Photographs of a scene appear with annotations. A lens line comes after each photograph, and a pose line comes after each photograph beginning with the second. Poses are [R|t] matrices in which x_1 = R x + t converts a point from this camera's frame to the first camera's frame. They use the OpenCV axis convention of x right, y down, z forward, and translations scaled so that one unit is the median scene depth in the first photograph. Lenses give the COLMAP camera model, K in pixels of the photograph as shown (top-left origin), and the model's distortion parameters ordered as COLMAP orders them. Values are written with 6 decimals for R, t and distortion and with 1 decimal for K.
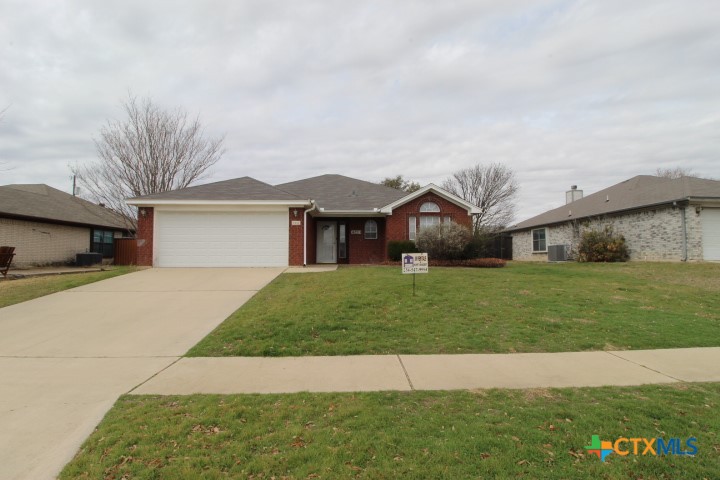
lens RADIAL K [[335.6, 0, 360.4], [0, 335.6, 240.8], [0, 0, 1]] dist [-0.002623, -0.006697]
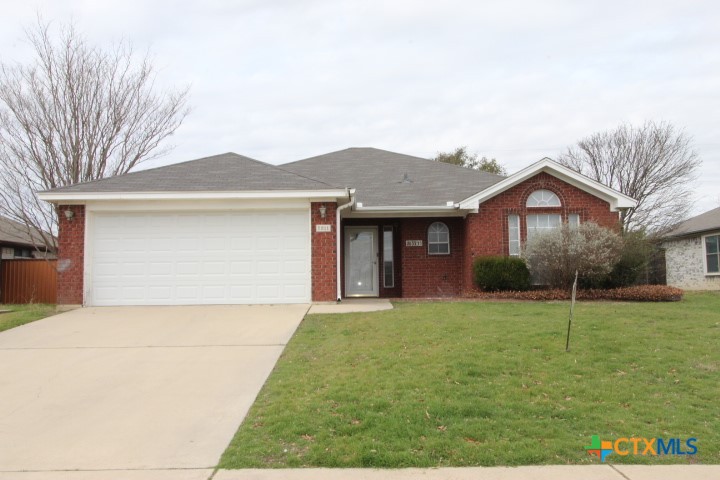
lens RADIAL K [[557.2, 0, 358.1], [0, 557.2, 238.5], [0, 0, 1]] dist [0.009257, -0.000270]
pose [[0.999236, -0.013379, -0.036716, -0.095062], [0.011988, 0.999211, -0.037851, 0.002385], [0.037194, 0.037382, 0.998609, 0.028629]]
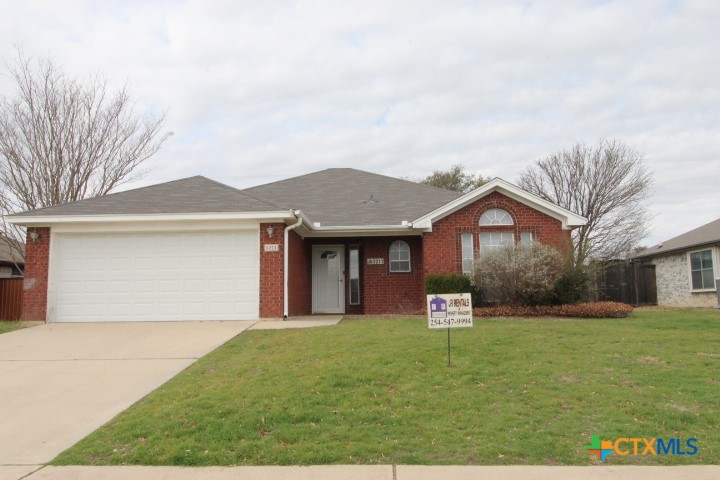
lens RADIAL K [[557.2, 0, 359.1], [0, 557.2, 238.1], [0, 0, 1]] dist [0.009257, -0.000270]
pose [[0.996548, -0.020666, -0.080404, 0.051164], [0.015069, 0.997460, -0.069613, 0.002791], [0.081638, 0.068161, 0.994329, -0.004831]]
